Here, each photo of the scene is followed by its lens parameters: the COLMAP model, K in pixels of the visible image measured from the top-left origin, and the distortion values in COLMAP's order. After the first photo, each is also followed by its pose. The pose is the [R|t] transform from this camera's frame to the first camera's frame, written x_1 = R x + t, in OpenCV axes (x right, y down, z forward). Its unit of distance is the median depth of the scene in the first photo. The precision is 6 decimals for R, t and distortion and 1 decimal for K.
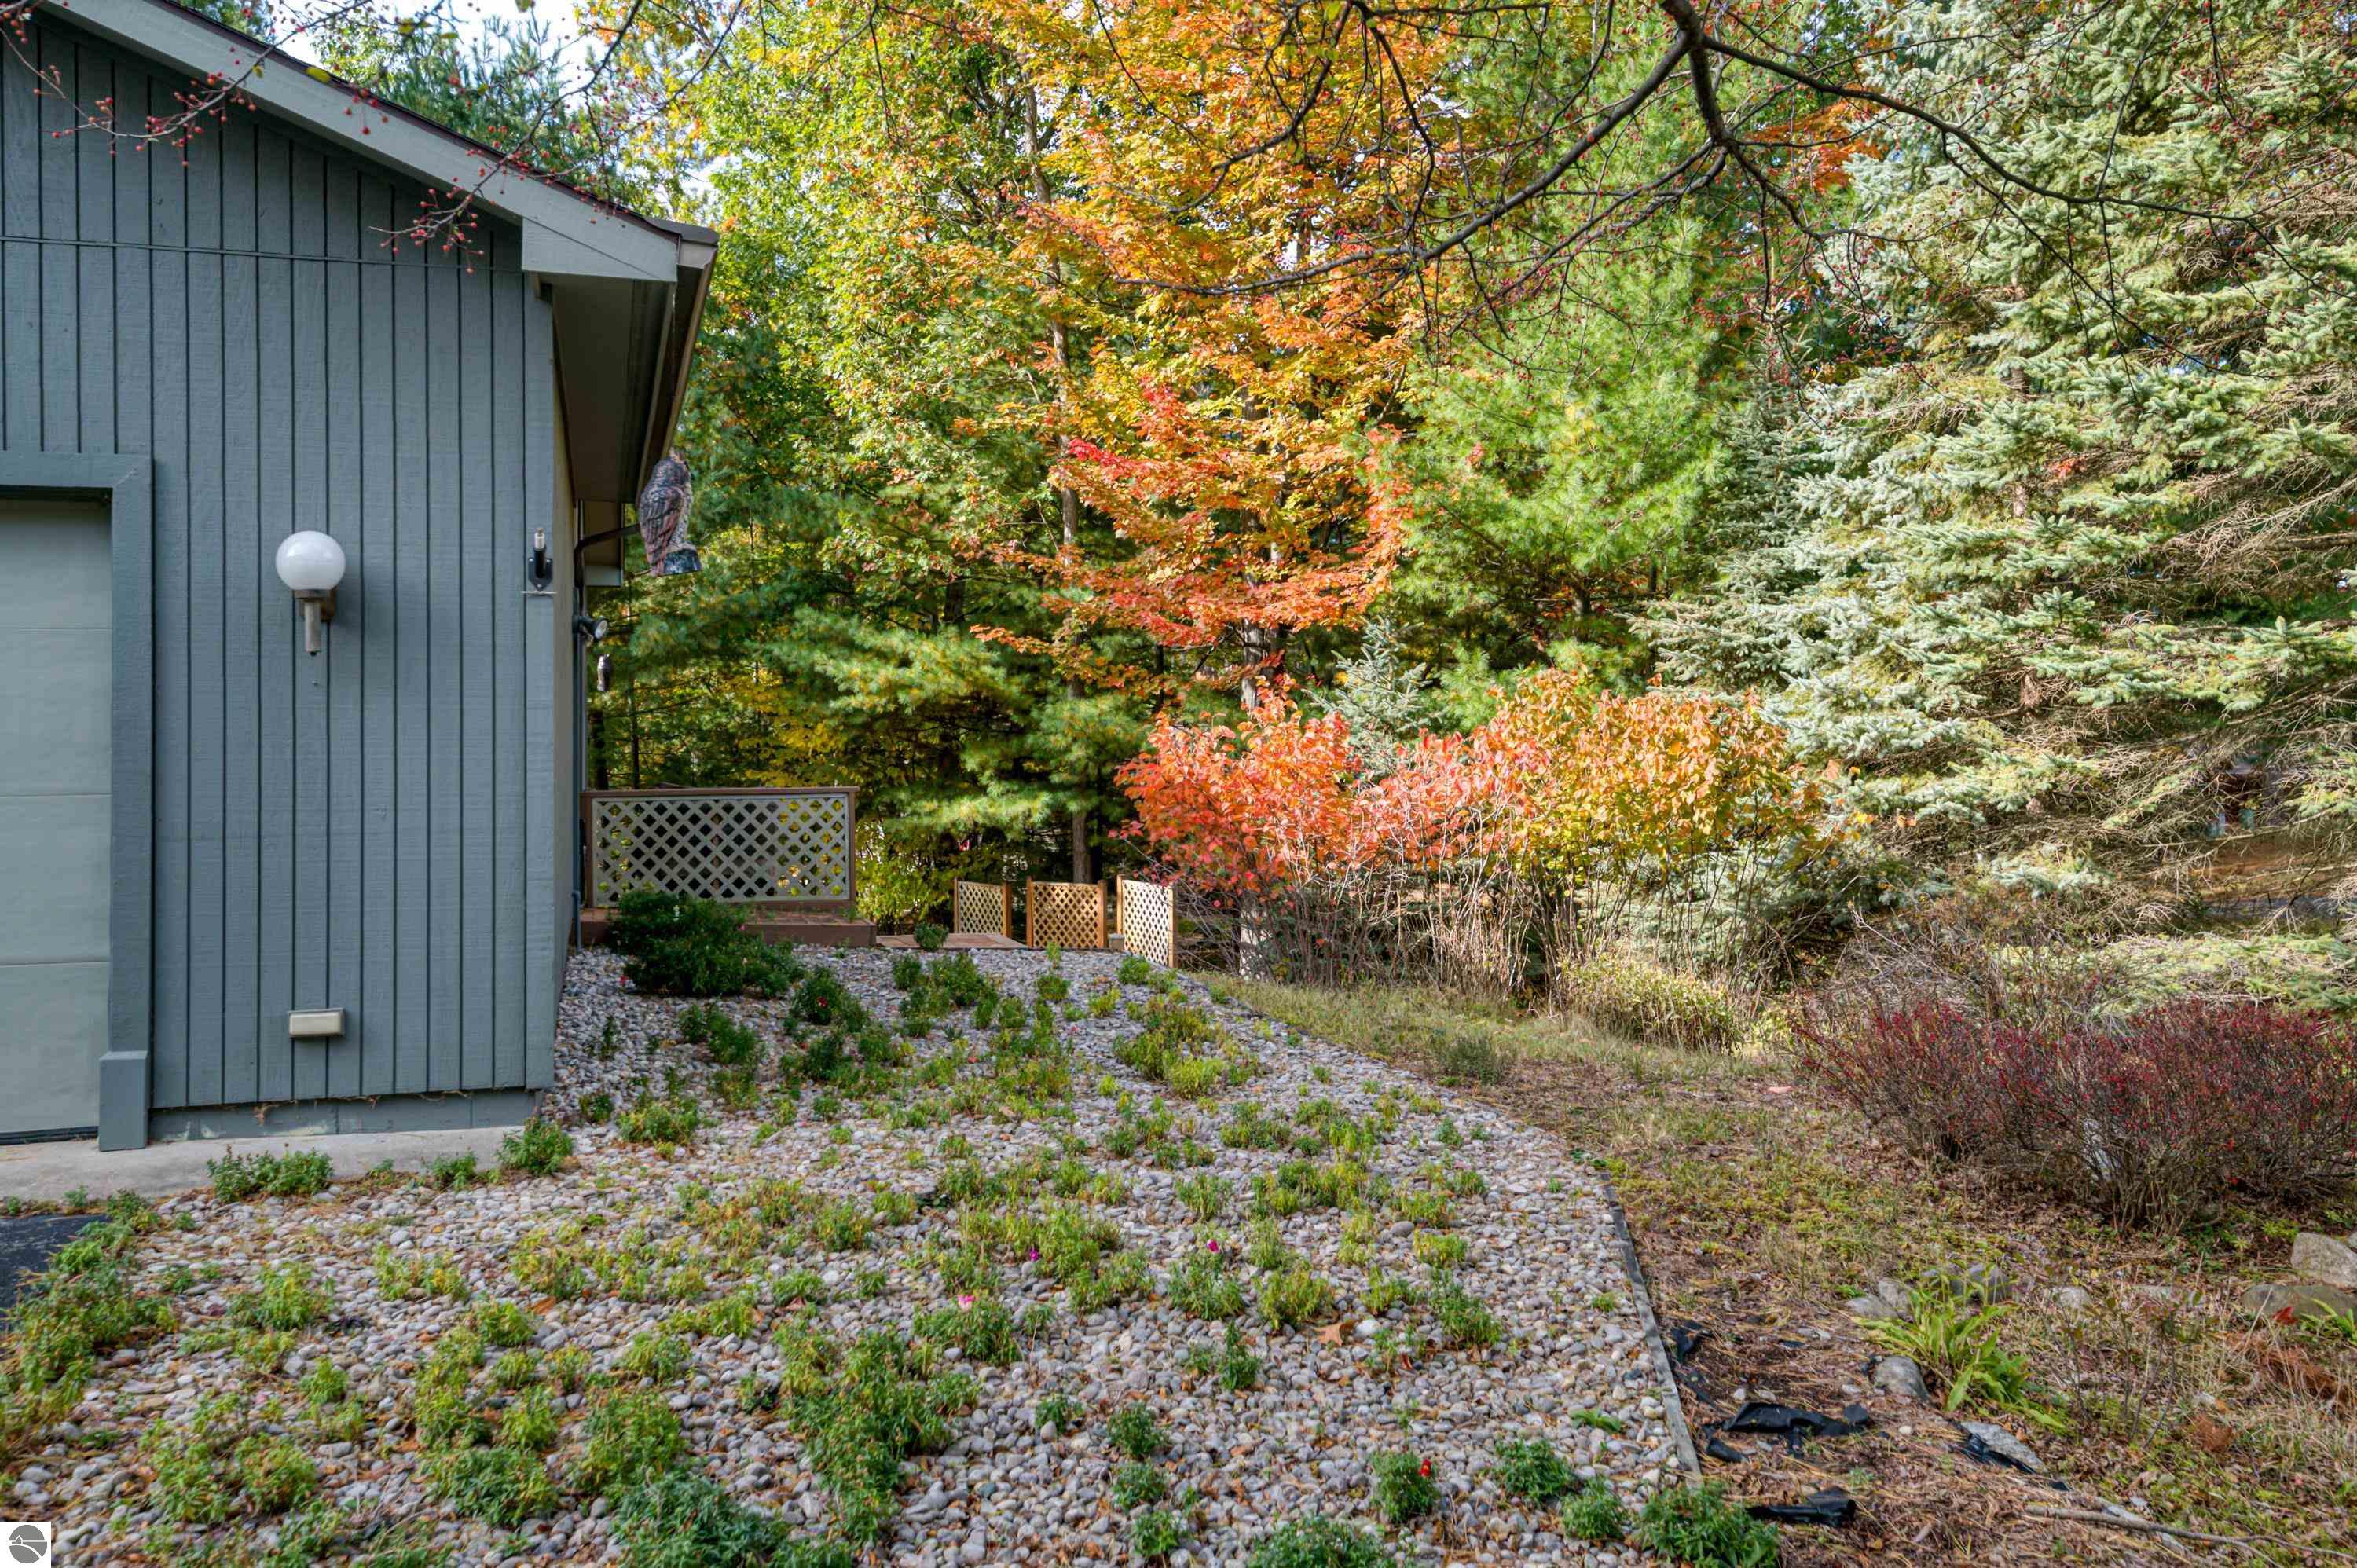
lens RADIAL K [[2028.9, 0, 1181.2], [0, 2028.9, 705.2], [0, 0, 1]] dist [0.038402, 0.002126]
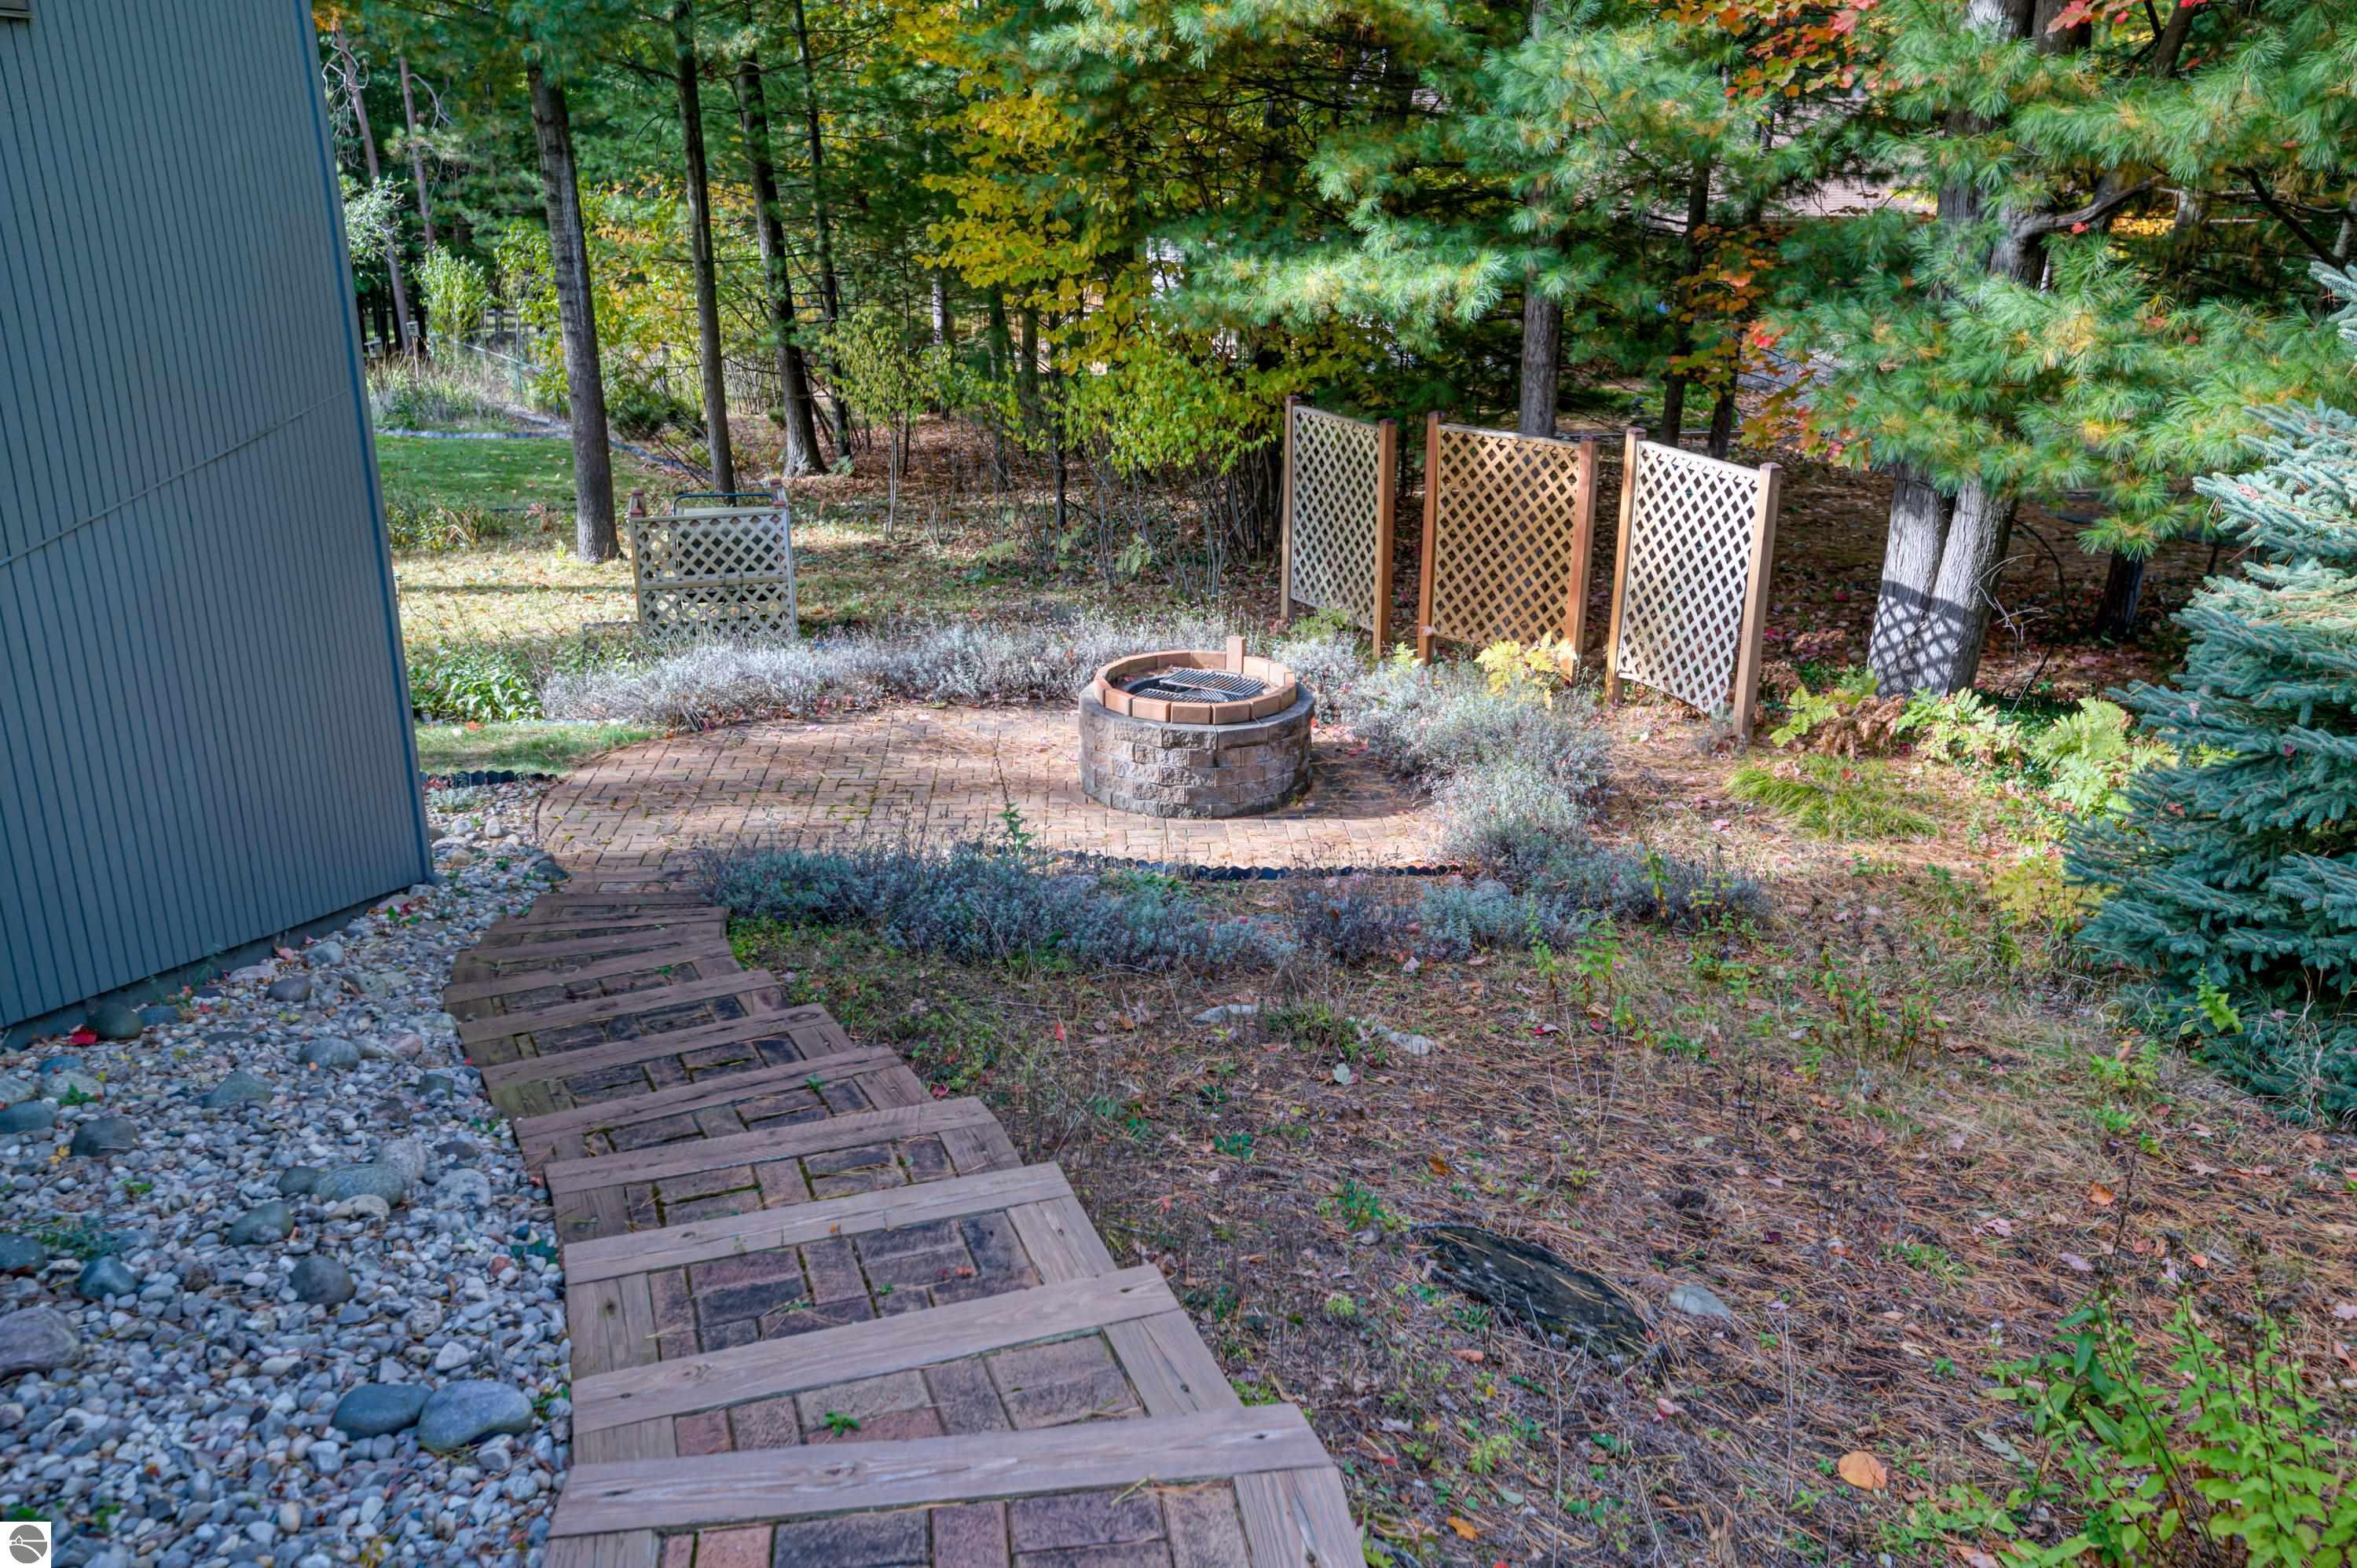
lens RADIAL K [[1999.6, 0, 1169.7], [0, 1999.6, 815.2], [0, 0, 1]] dist [0.026344, -0.001704]
pose [[0.987733, 0.058880, -0.144625, -0.064762], [-0.004529, 0.936596, 0.350381, 0.003902], [0.156086, -0.345428, 0.925374, 0.515705]]
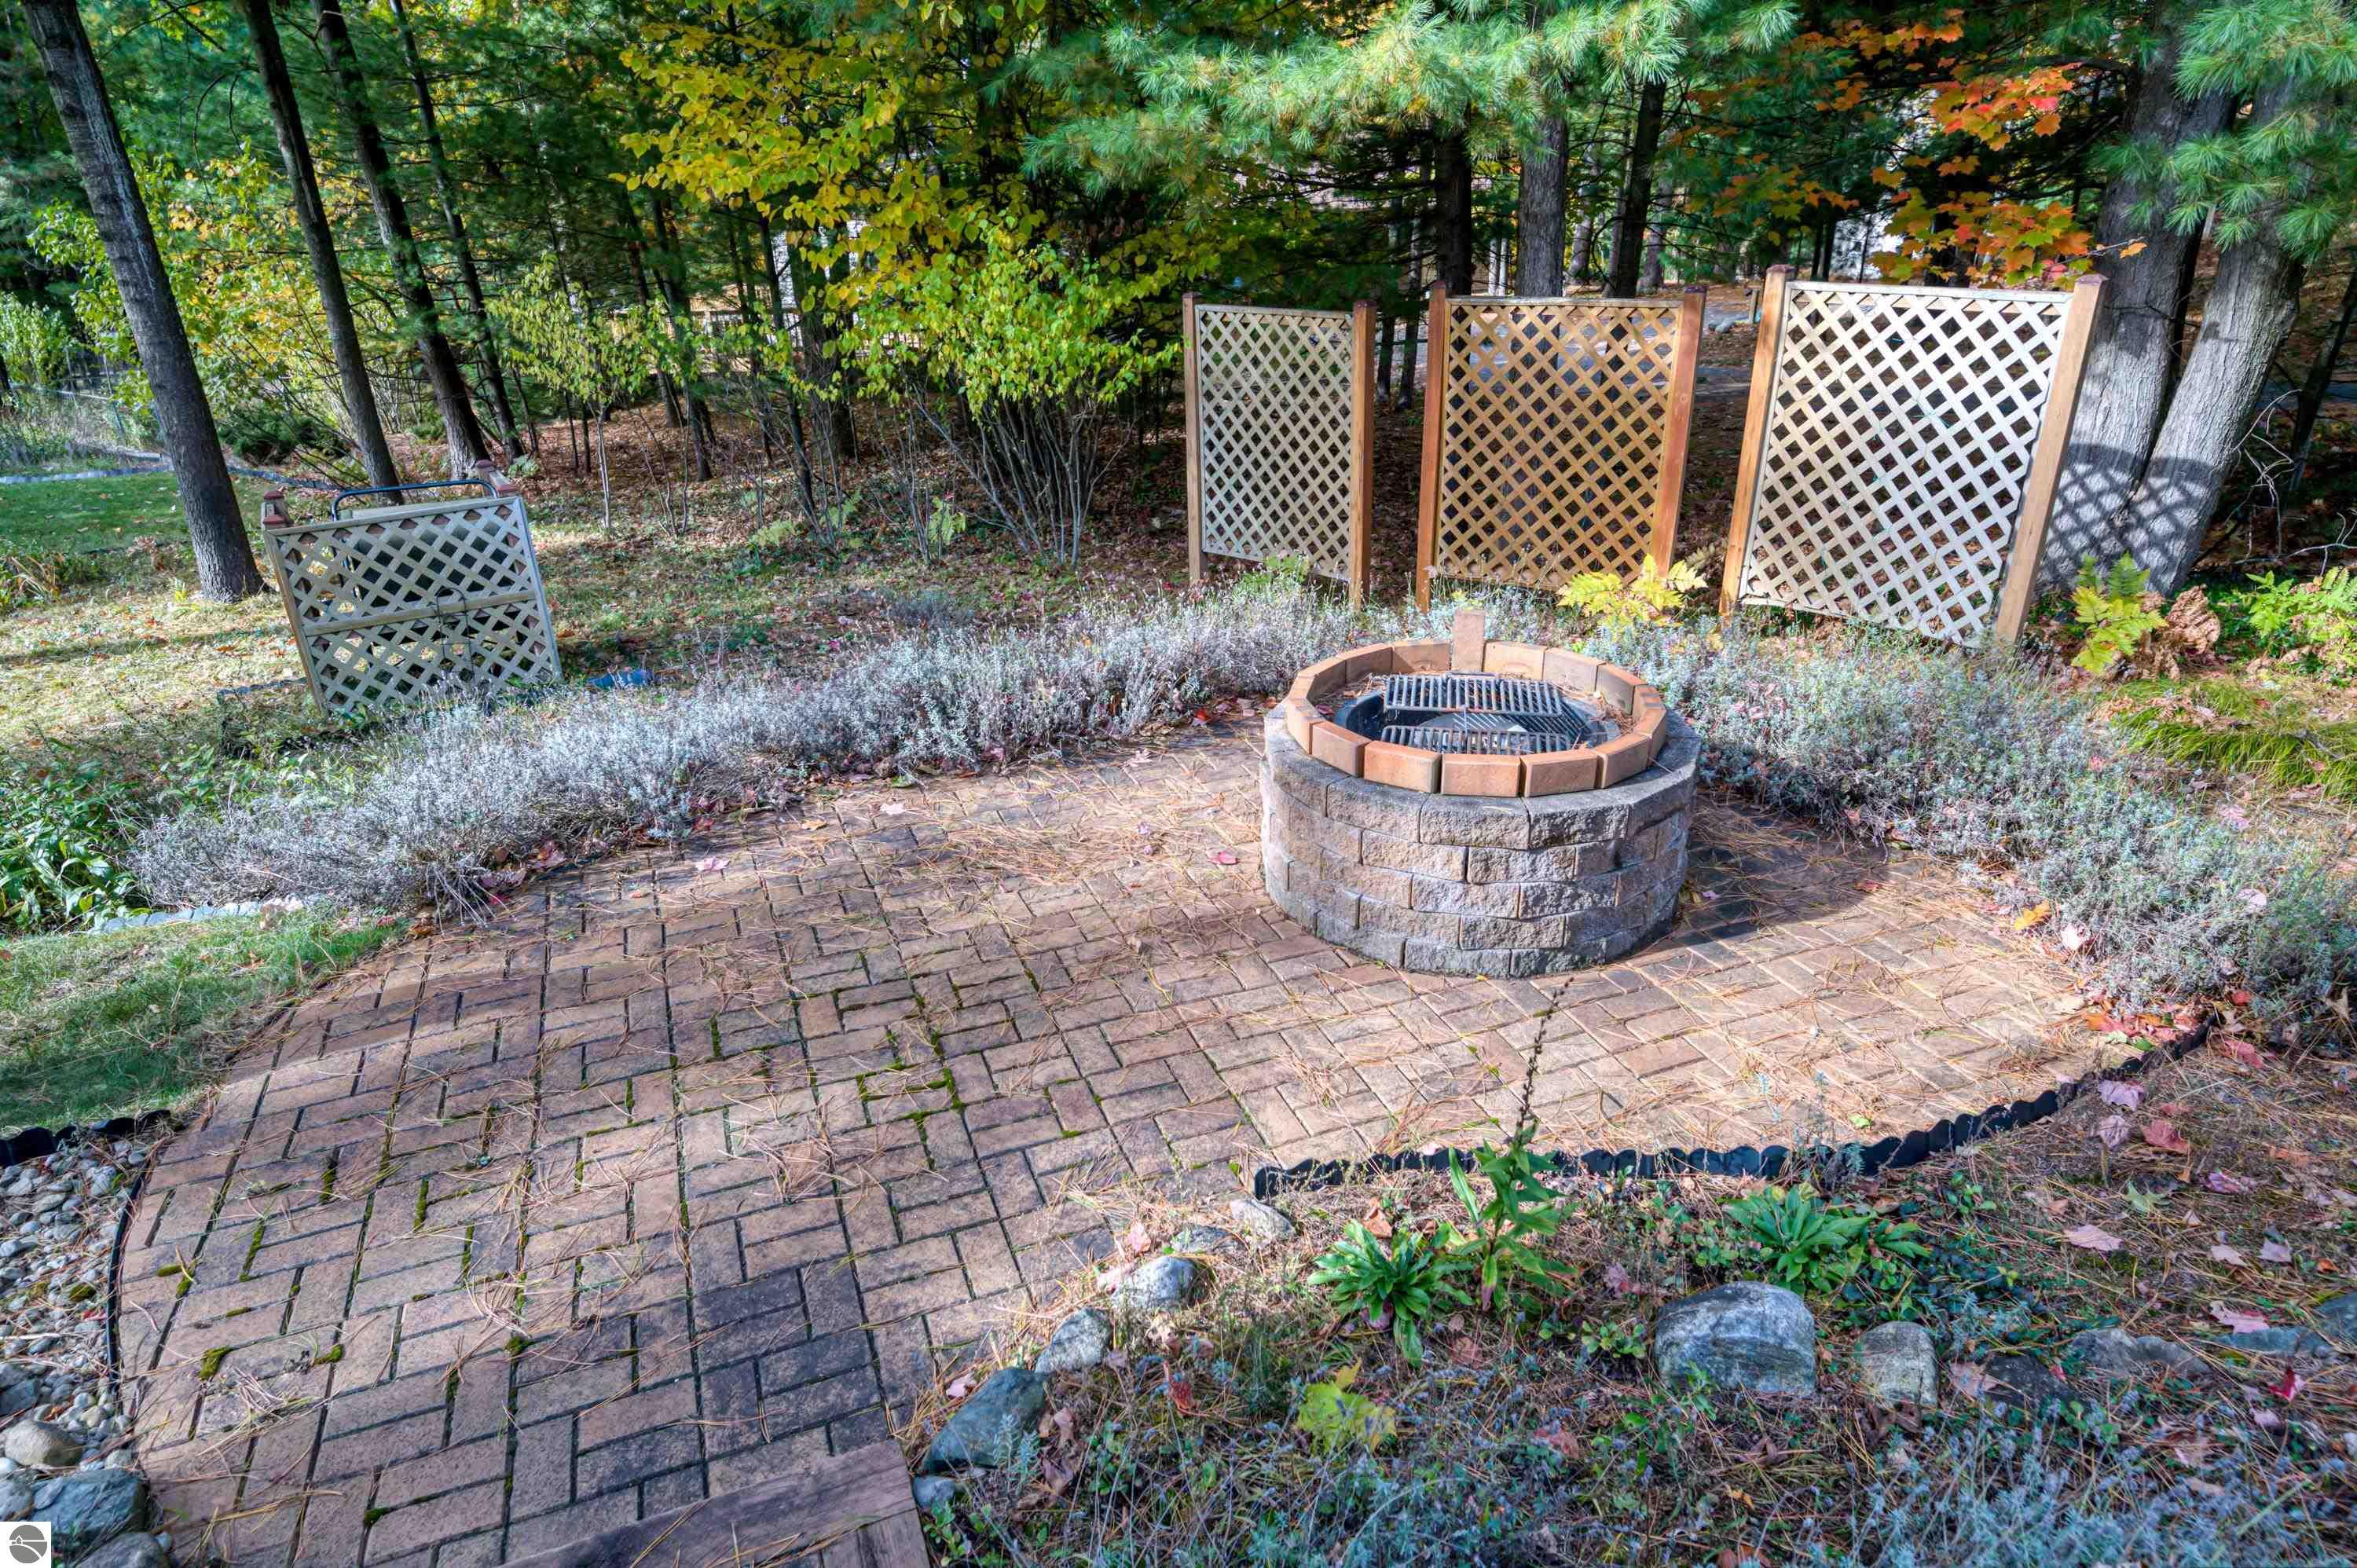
lens RADIAL K [[1388.6, 0, 1178.5], [0, 1388.6, 784.0], [0, 0, 1]] dist [0.021667, -0.014191]
pose [[0.986459, -0.084096, 0.140805, -0.175152], [0.020161, 0.914200, 0.404761, 0.065667], [-0.162762, -0.396441, 0.903517, 0.763522]]
